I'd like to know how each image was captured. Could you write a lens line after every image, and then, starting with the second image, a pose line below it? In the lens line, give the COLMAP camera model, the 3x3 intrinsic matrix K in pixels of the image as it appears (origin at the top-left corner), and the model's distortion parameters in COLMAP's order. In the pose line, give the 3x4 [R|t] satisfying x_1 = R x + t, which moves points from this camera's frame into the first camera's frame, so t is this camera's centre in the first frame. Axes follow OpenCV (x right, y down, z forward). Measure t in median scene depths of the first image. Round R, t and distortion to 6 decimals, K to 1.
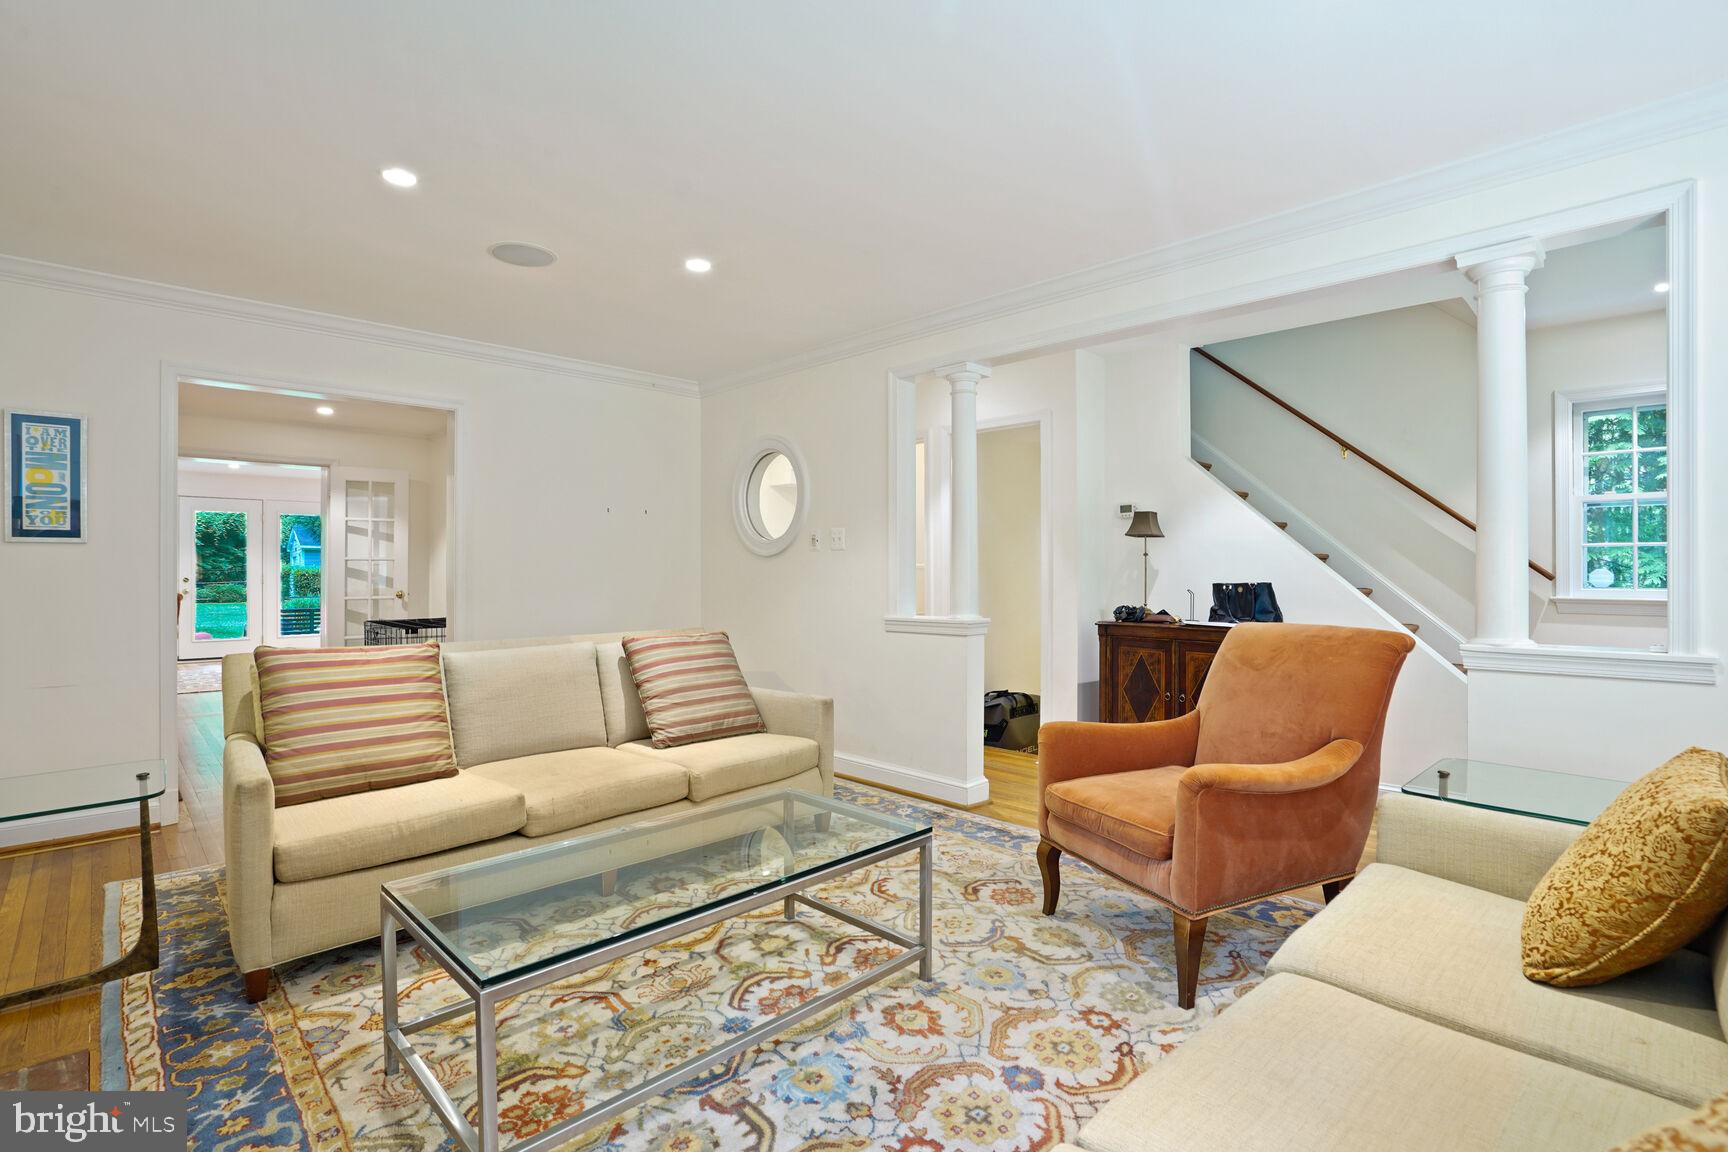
lens RADIAL K [[807.5, 0, 857.0], [0, 807.5, 568.5], [0, 0, 1]] dist [-0.001645, 0.004214]
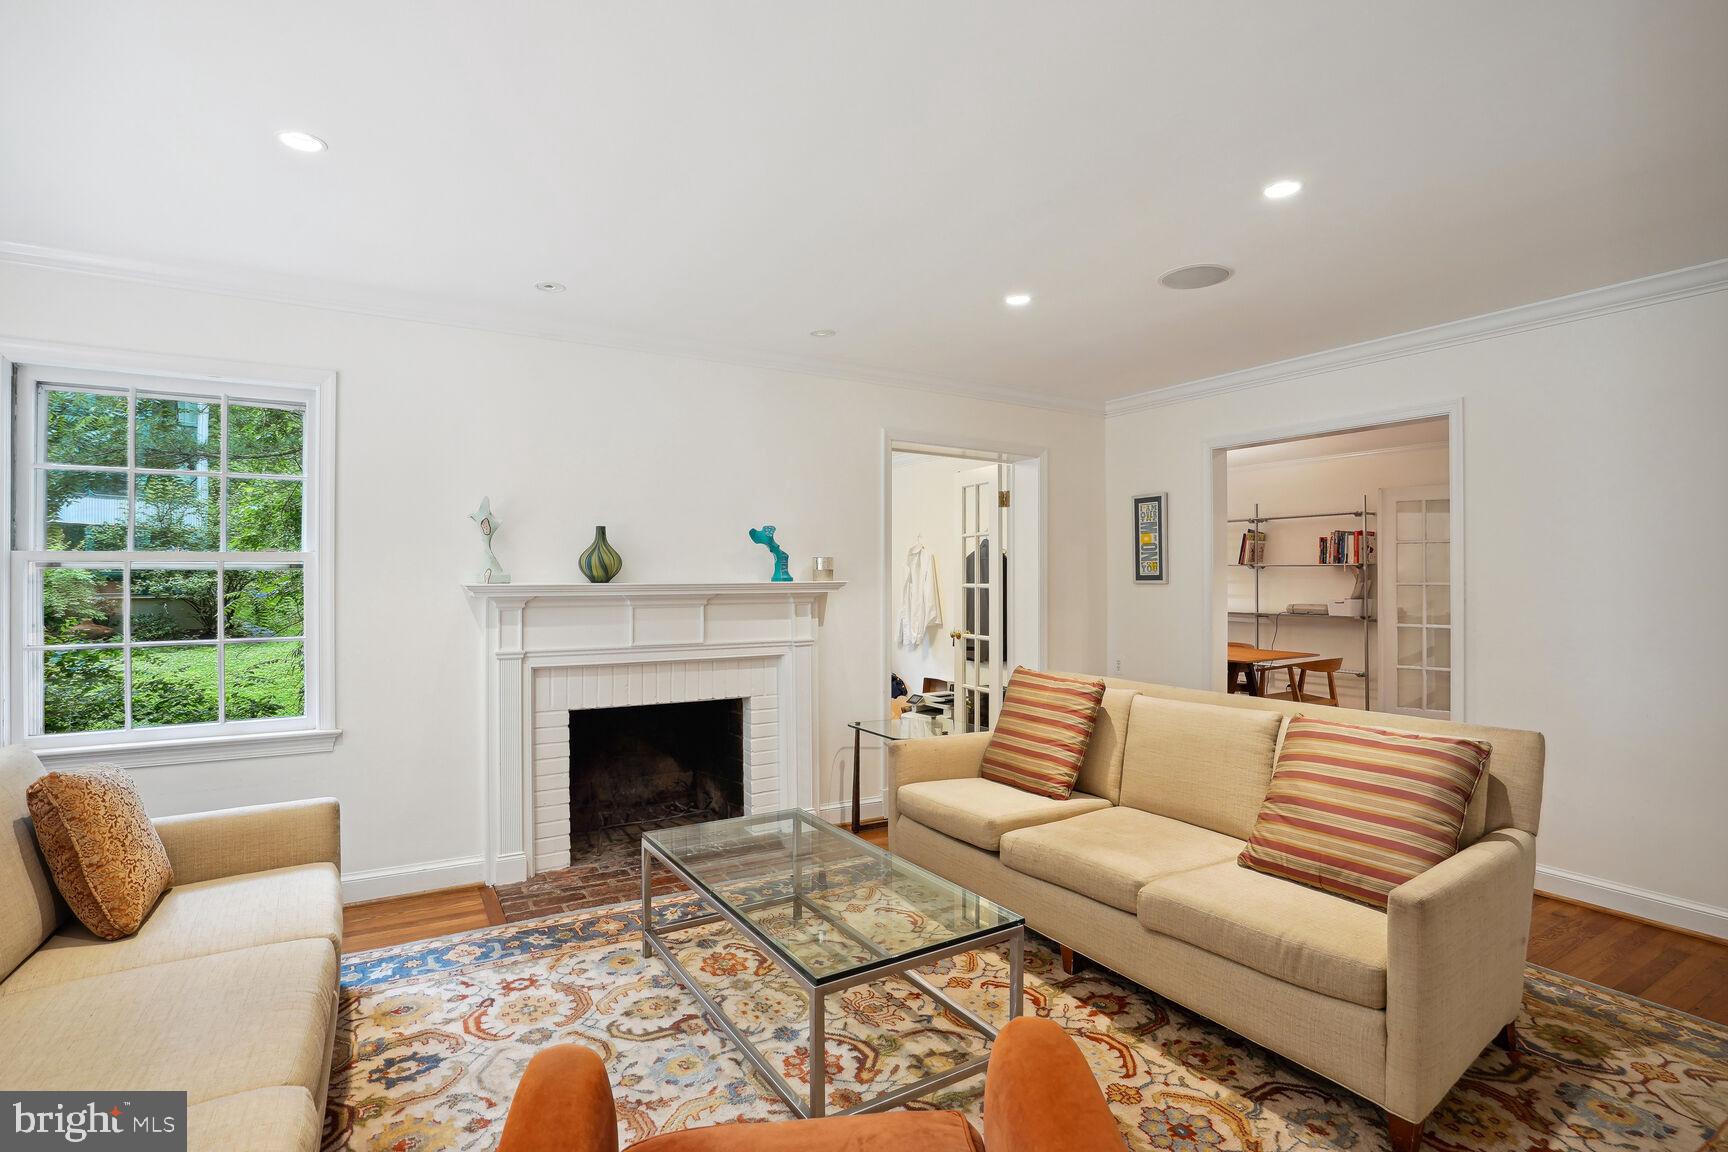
lens RADIAL K [[859.8, 0, 865.2], [0, 859.8, 577.7], [0, 0, 1]] dist [-0.002470, -0.000129]
pose [[-0.224678, 0.002237, -0.974430, 0.860403], [-0.004041, 0.999987, 0.003228, -0.065058], [0.974425, 0.004663, -0.224666, 1.191855]]
